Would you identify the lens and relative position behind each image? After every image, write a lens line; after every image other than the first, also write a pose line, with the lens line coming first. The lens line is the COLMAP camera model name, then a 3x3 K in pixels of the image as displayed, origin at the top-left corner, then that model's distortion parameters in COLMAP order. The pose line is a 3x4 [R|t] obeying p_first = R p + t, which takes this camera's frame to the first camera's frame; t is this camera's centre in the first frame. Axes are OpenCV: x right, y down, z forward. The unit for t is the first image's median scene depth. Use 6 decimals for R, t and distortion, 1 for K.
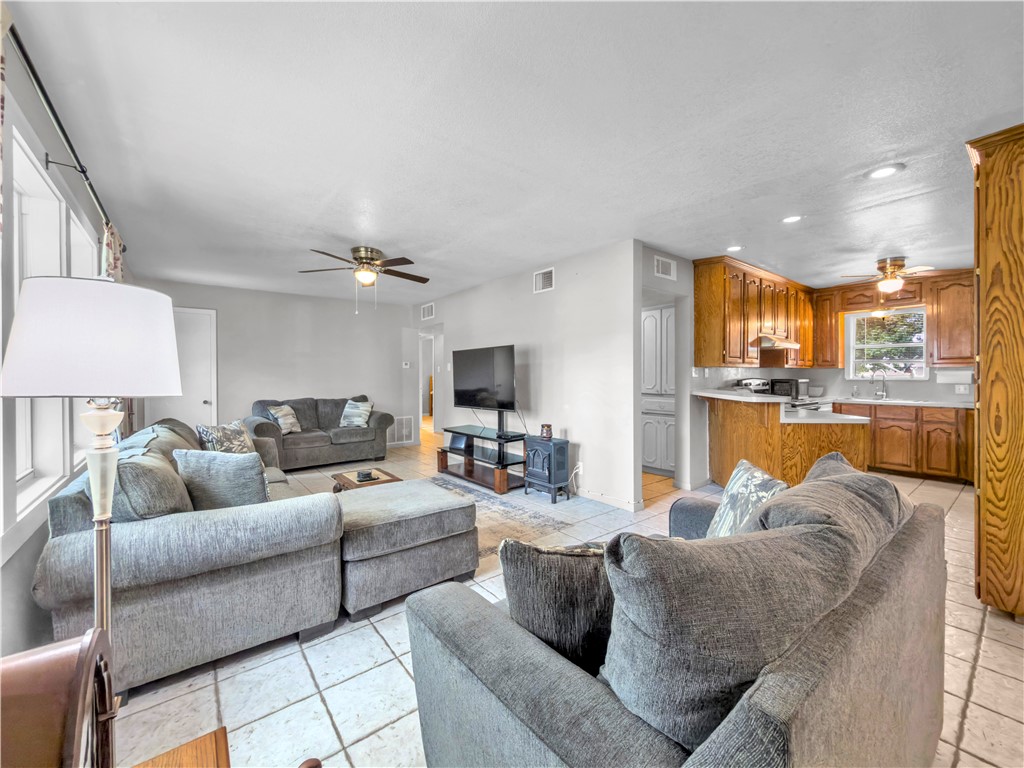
lens RADIAL K [[418.9, 0, 512.0], [0, 418.9, 384.0], [0, 0, 1]] dist [0.000127, -0.000104]
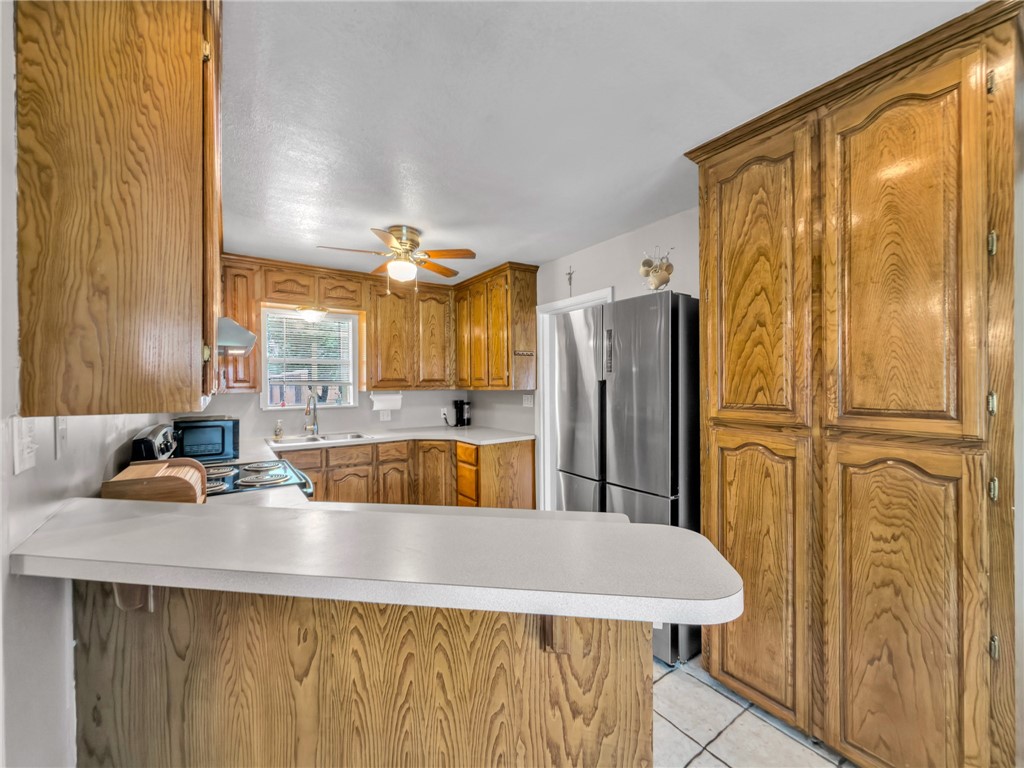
lens RADIAL K [[418.9, 0, 512.0], [0, 418.9, 384.0], [0, 0, 1]] dist [0.000127, -0.000104]
pose [[0.062186, -0.002107, 0.998062, 0.092541], [0.033735, 0.999431, 0.000008, -0.018426], [-0.997494, 0.033669, 0.062221, 0.282562]]
